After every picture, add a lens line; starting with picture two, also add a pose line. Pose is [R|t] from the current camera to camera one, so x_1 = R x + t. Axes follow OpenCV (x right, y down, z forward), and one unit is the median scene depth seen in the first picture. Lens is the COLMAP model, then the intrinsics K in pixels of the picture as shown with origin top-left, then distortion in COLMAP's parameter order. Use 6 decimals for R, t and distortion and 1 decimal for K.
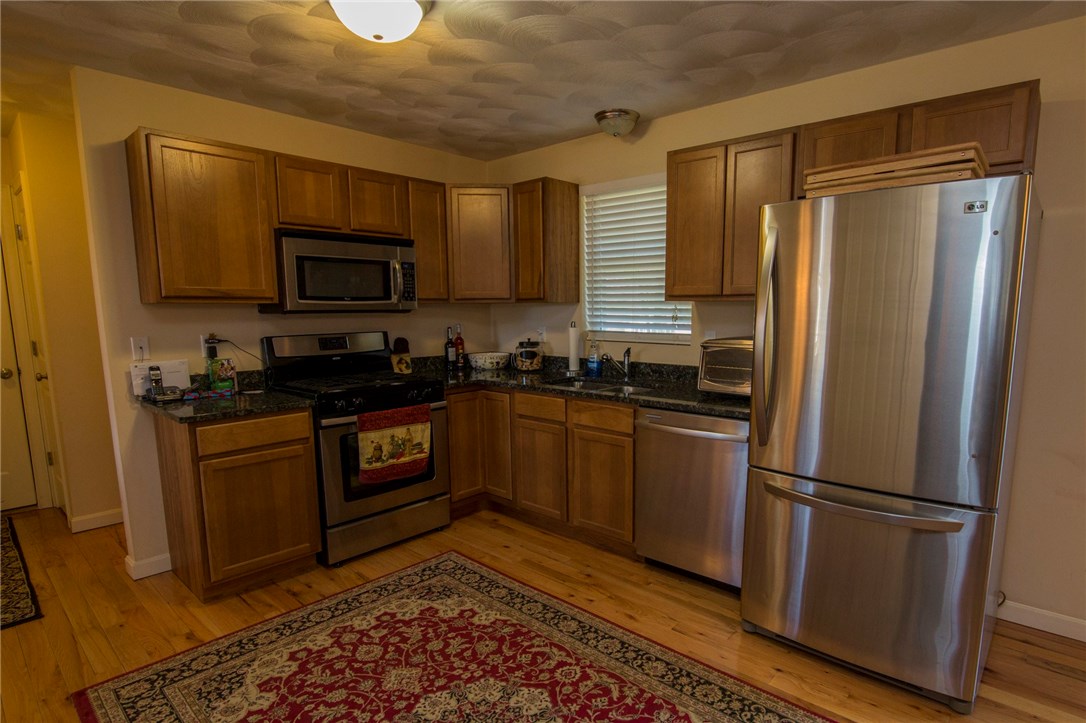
lens RADIAL K [[573.6, 0, 583.8], [0, 573.6, 389.0], [0, 0, 1]] dist [-0.018494, 0.000617]
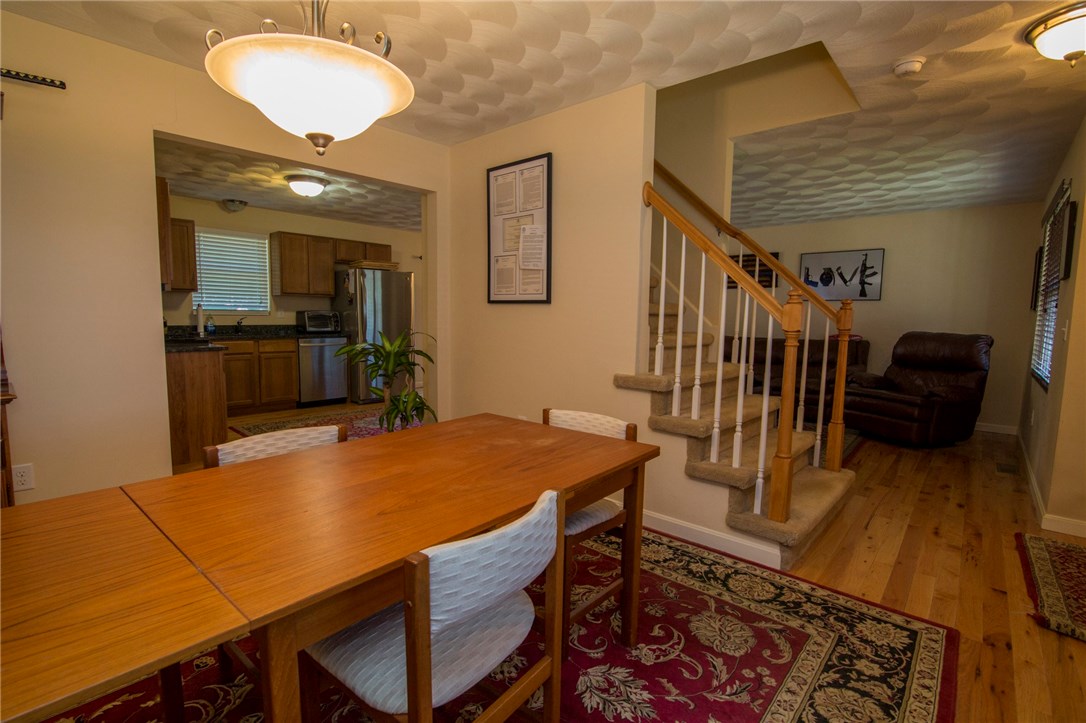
lens RADIAL K [[498.1, 0, 543.9], [0, 498.1, 359.5], [0, 0, 1]] dist [-0.018924, 0.000426]
pose [[0.012091, -0.104223, 0.994480, -2.852574], [0.123313, 0.987117, 0.101952, 0.042372], [-0.992294, 0.121400, 0.024787, -0.091865]]
